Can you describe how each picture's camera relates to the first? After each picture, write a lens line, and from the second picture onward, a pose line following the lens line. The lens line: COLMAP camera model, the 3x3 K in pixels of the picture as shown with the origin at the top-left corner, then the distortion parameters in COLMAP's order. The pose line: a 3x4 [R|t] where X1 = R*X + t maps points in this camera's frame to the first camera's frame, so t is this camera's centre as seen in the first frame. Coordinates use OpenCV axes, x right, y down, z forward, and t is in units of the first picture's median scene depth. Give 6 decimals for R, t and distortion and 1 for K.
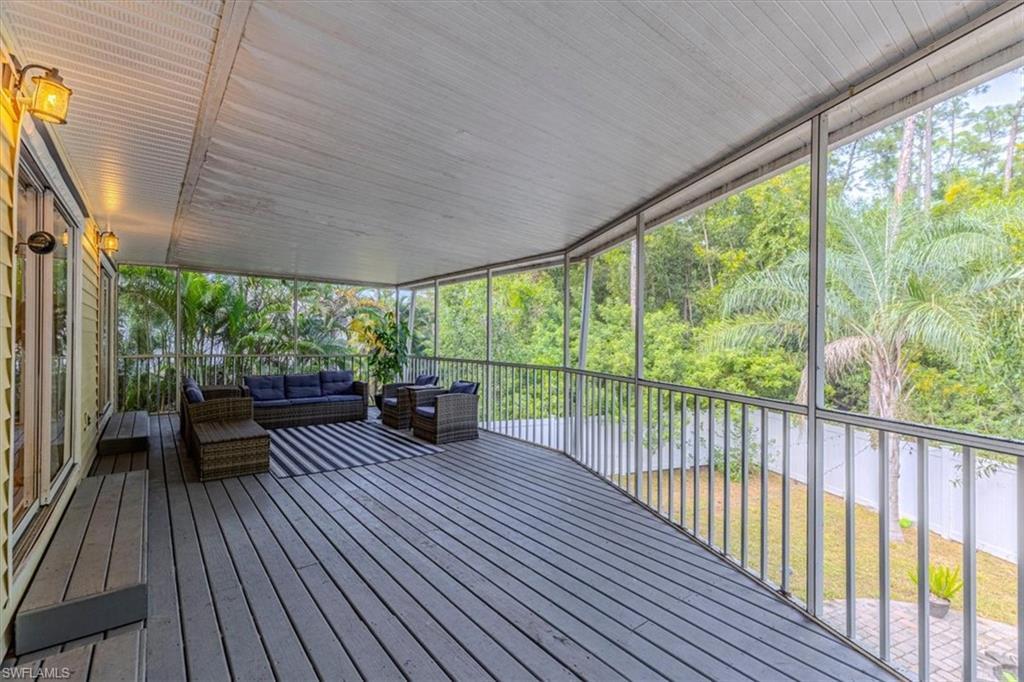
lens RADIAL K [[456.3, 0, 513.4], [0, 456.3, 339.5], [0, 0, 1]] dist [0.005025, 0.000463]
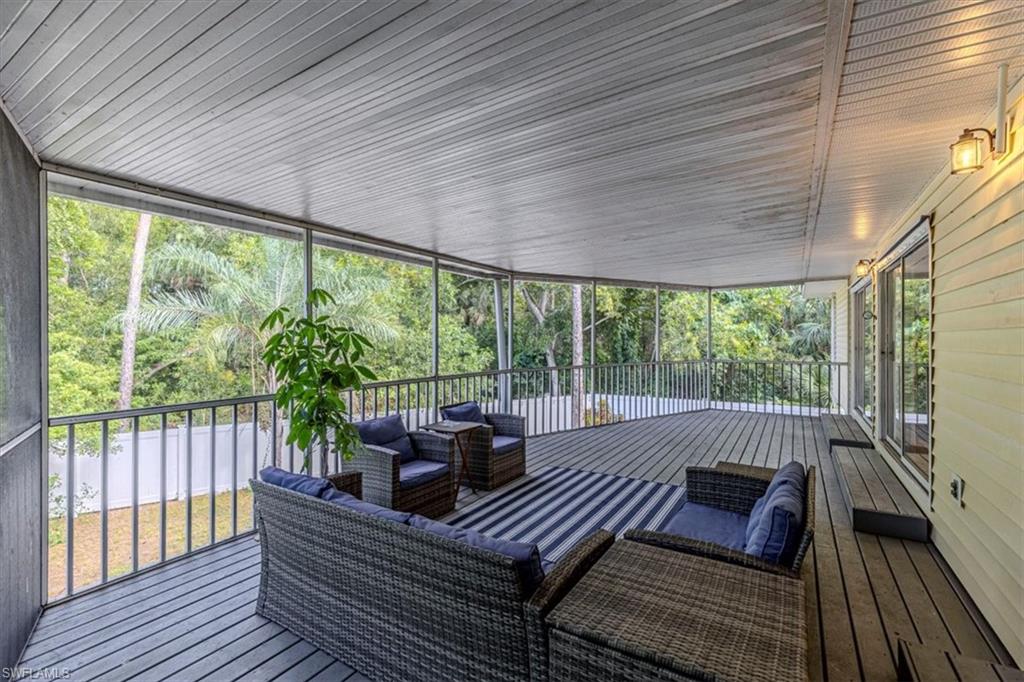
lens RADIAL K [[456.3, 0, 513.4], [0, 456.3, 339.5], [0, 0, 1]] dist [0.005025, 0.000463]
pose [[-0.348357, -0.008084, 0.937327, -0.838616], [-0.004591, 0.999966, 0.006918, -0.022365], [-0.937351, -0.001894, -0.348382, 1.157602]]
